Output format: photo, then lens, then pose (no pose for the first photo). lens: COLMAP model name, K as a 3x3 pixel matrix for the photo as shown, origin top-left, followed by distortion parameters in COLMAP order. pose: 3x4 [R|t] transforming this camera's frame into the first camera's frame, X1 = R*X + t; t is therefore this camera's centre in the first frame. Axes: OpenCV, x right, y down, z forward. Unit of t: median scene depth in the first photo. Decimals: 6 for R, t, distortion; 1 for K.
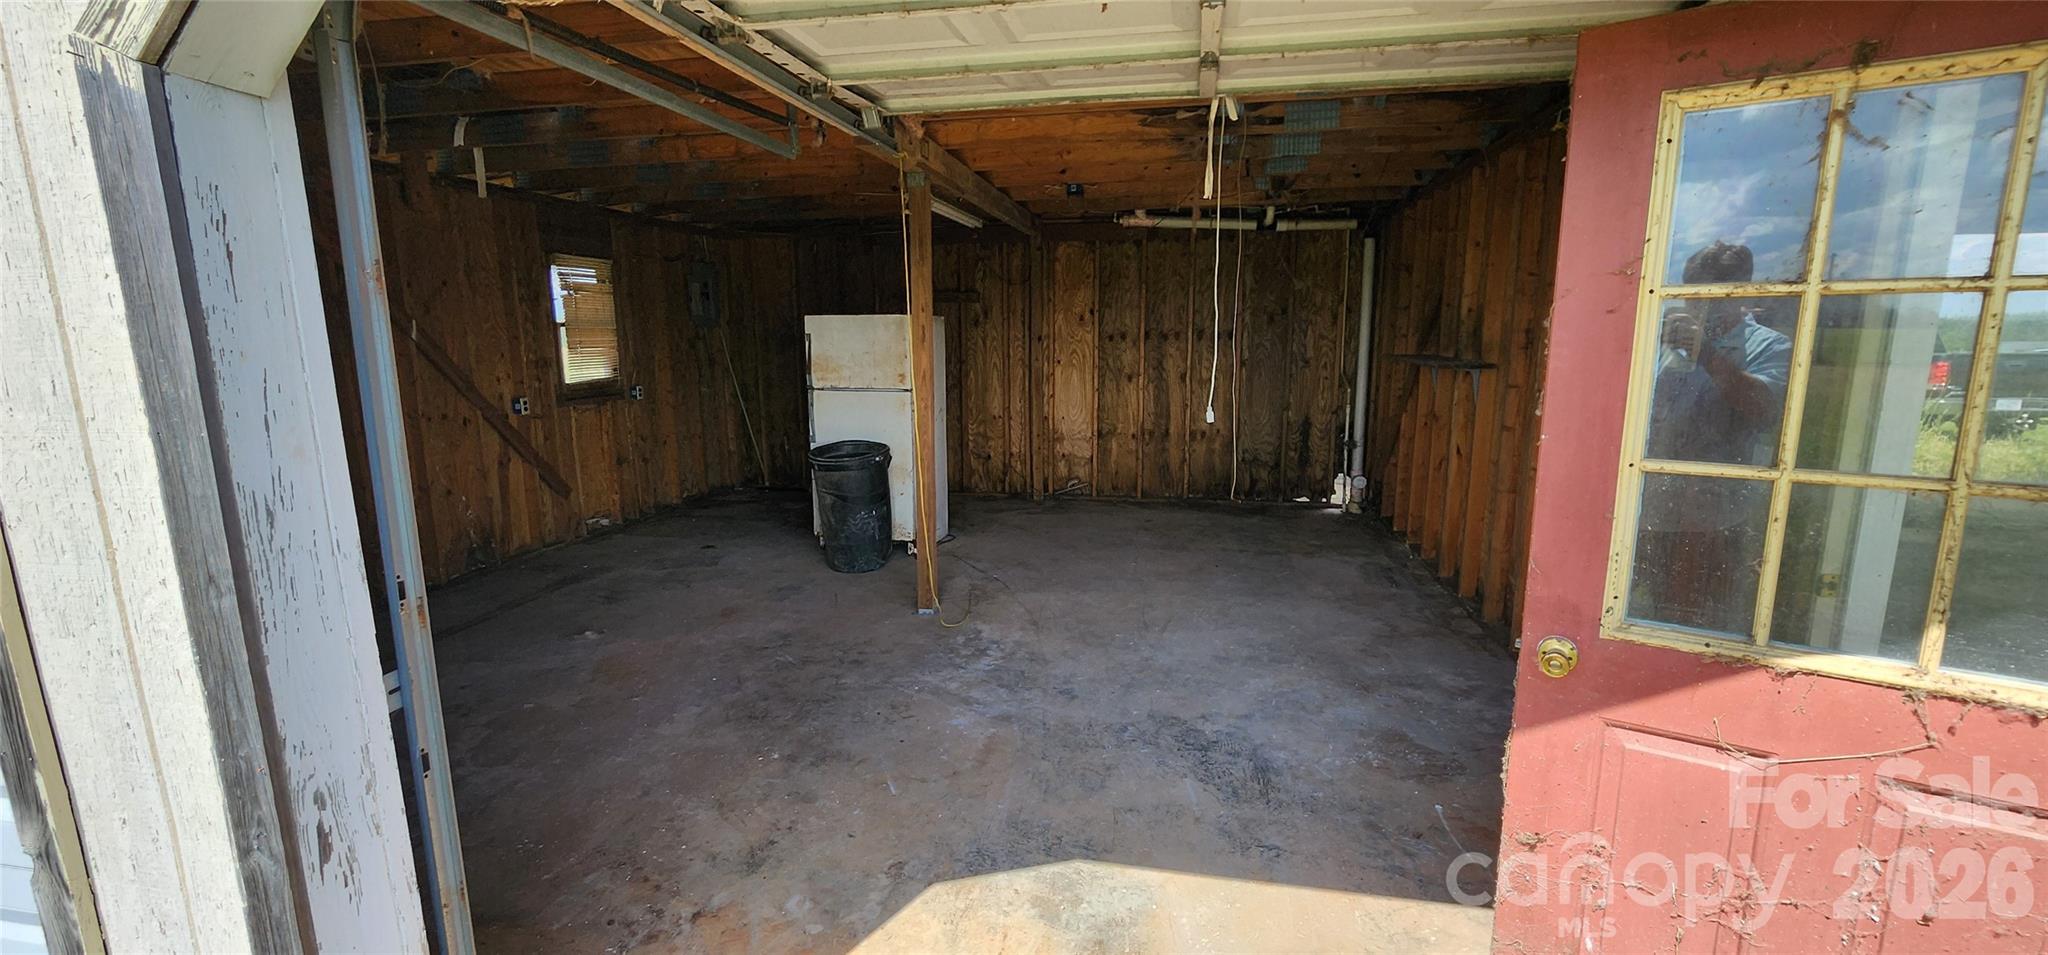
lens RADIAL K [[842.3, 0, 1030.3], [0, 842.3, 481.0], [0, 0, 1]] dist [0.020008, -0.017375]
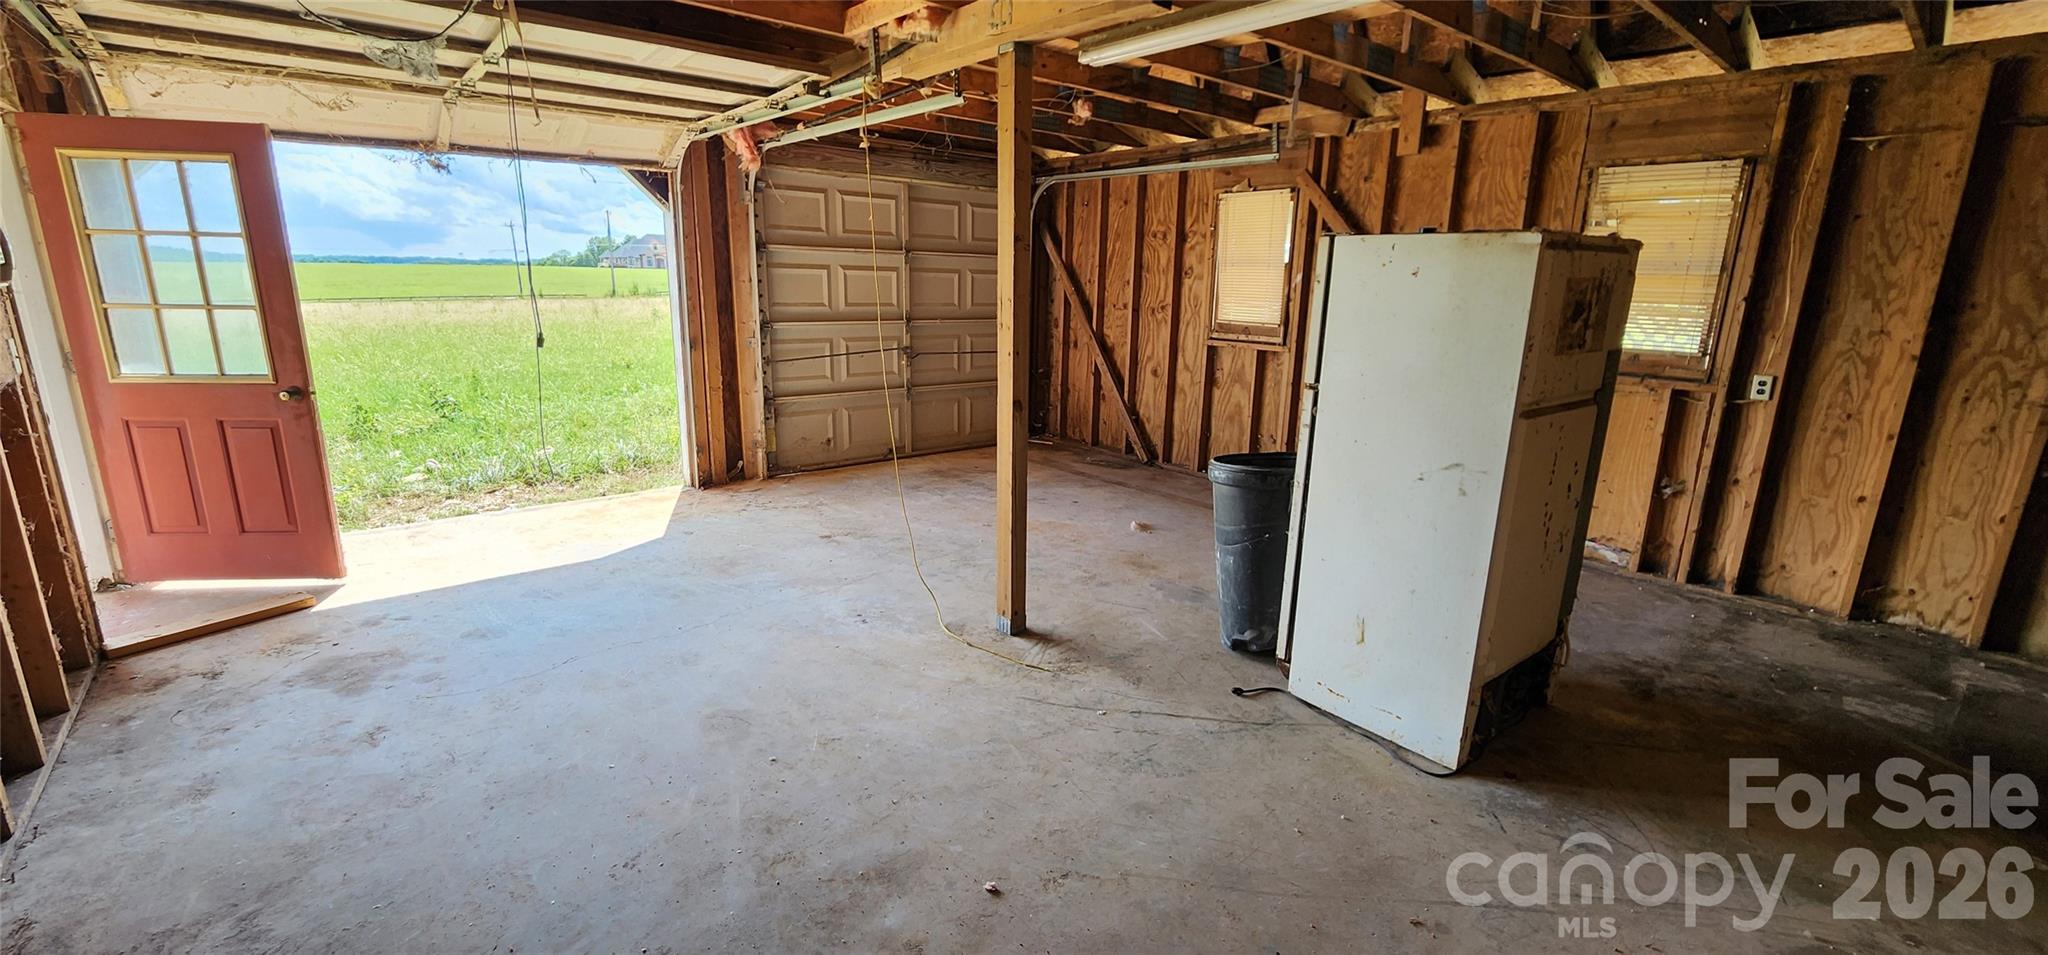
lens RADIAL K [[842.3, 0, 1030.3], [0, 842.3, 481.0], [0, 0, 1]] dist [0.020008, -0.017375]
pose [[-0.613601, 0.181825, -0.768397, 0.362334], [-0.156093, 0.925992, 0.343764, -0.199554], [0.774034, 0.330876, -0.539808, 1.128889]]
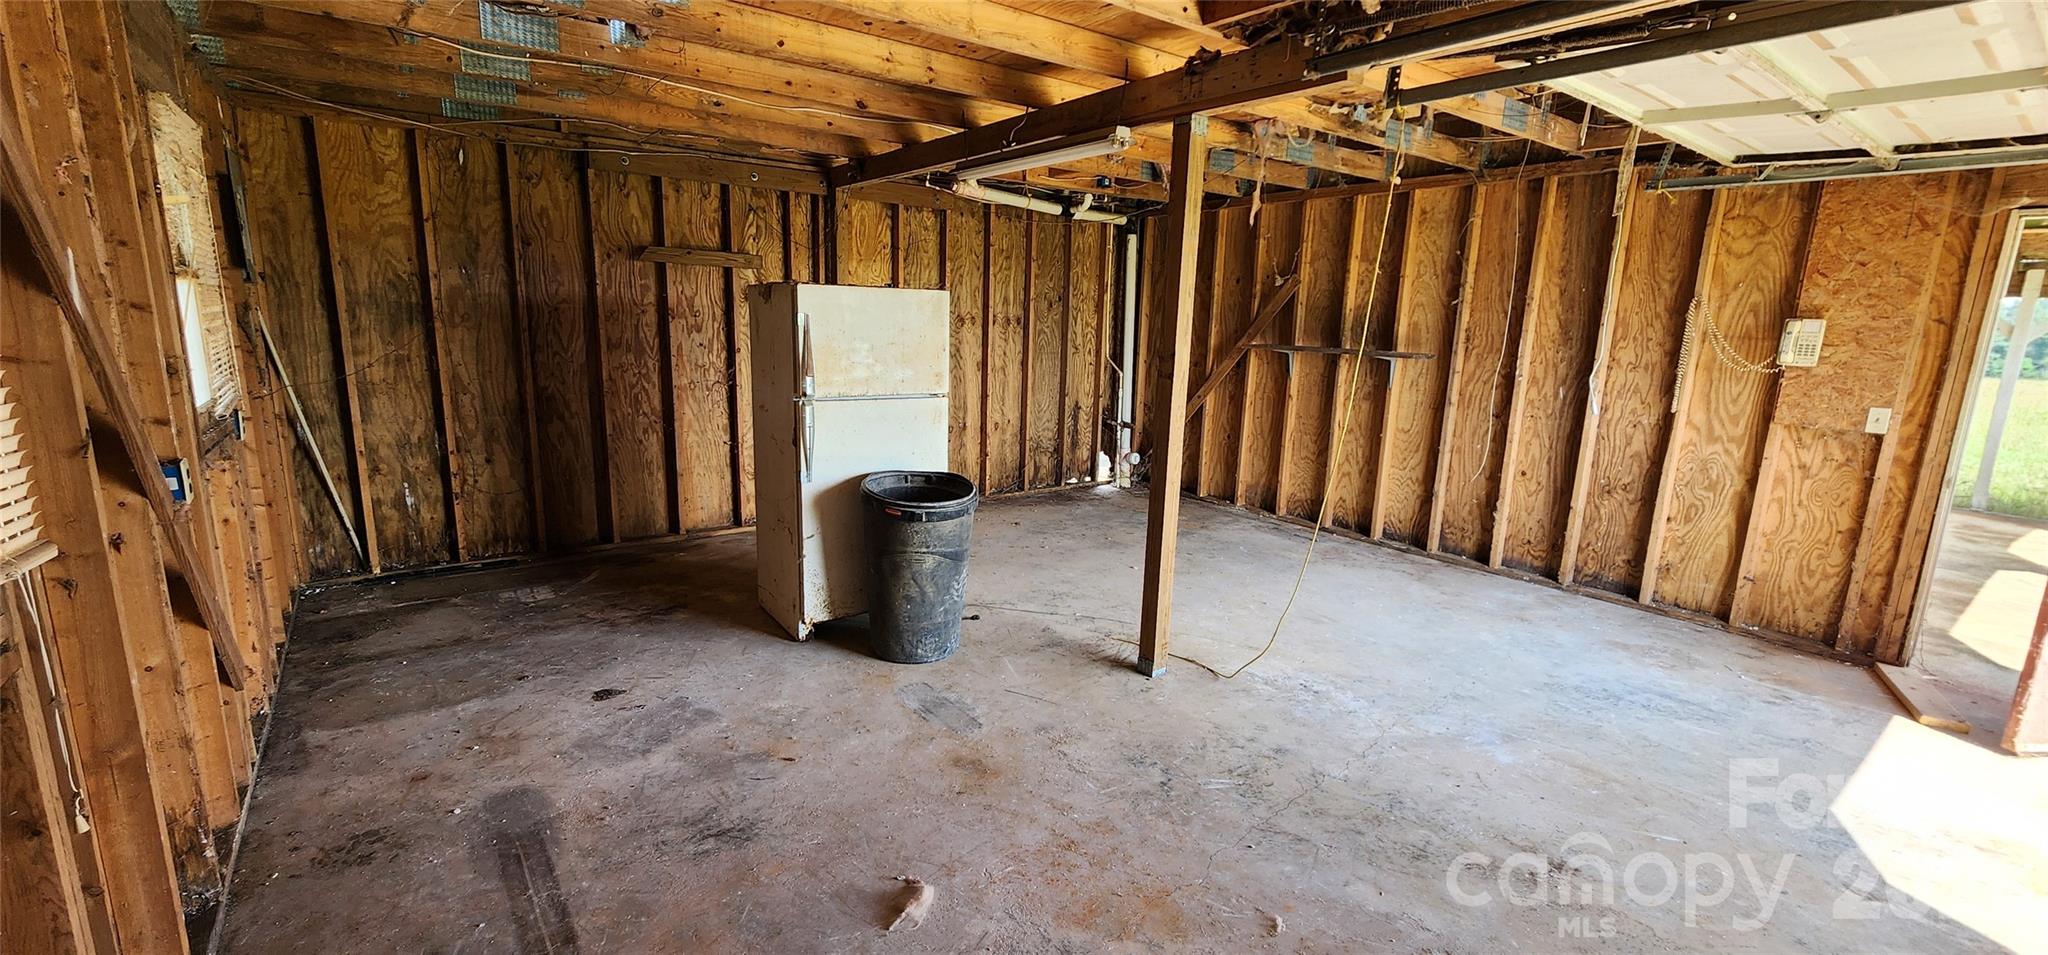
lens RADIAL K [[842.3, 0, 1030.3], [0, 842.3, 481.0], [0, 0, 1]] dist [0.020008, -0.017375]
pose [[0.663764, -0.122997, 0.737760, -0.620354], [0.101462, 0.992075, 0.074110, -0.077561], [-0.741029, 0.025663, 0.670983, 0.440944]]
